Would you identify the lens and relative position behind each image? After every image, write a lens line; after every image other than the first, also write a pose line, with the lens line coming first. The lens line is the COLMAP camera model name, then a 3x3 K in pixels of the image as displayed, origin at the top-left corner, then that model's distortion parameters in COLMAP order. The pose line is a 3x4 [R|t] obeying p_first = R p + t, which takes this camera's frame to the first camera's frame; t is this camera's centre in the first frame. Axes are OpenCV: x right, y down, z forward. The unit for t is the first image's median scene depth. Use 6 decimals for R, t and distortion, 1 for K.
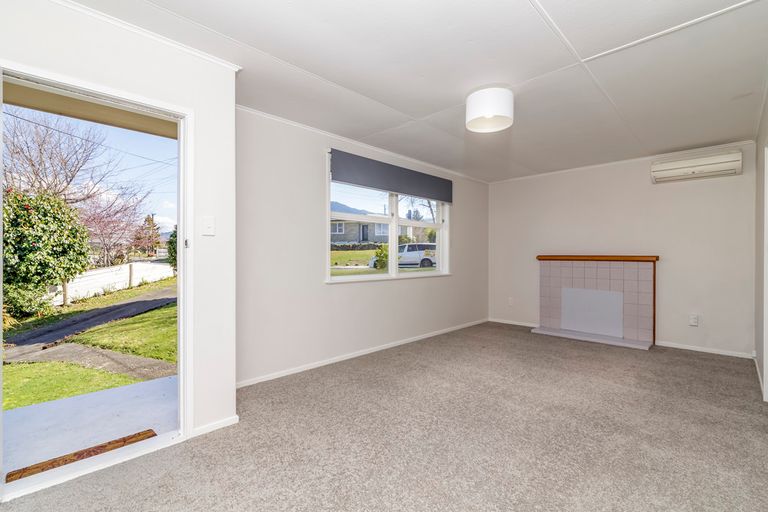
lens RADIAL K [[360.5, 0, 384.4], [0, 360.5, 257.0], [0, 0, 1]] dist [-0.004760, -0.000613]
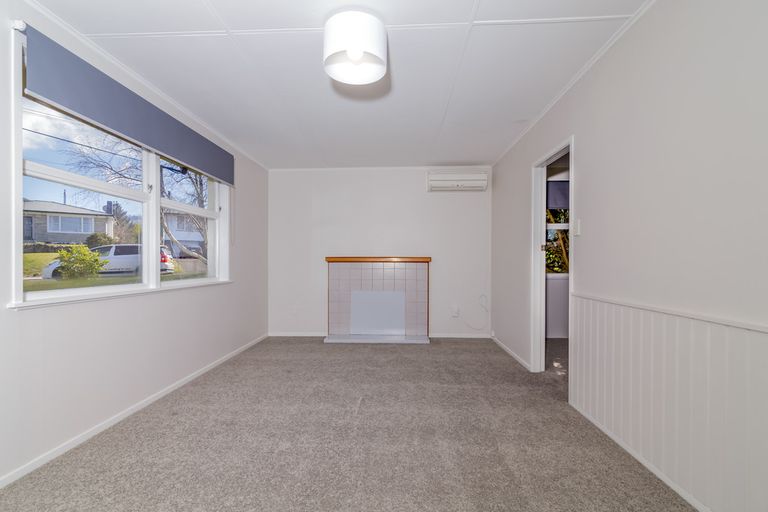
lens RADIAL K [[360.5, 0, 383.9], [0, 360.5, 263.1], [0, 0, 1]] dist [-0.004760, -0.000613]
pose [[0.733530, -0.003186, 0.679649, -0.107566], [0.004769, 0.999989, -0.000460, 0.015517], [-0.679640, 0.003578, 0.733537, 0.290741]]
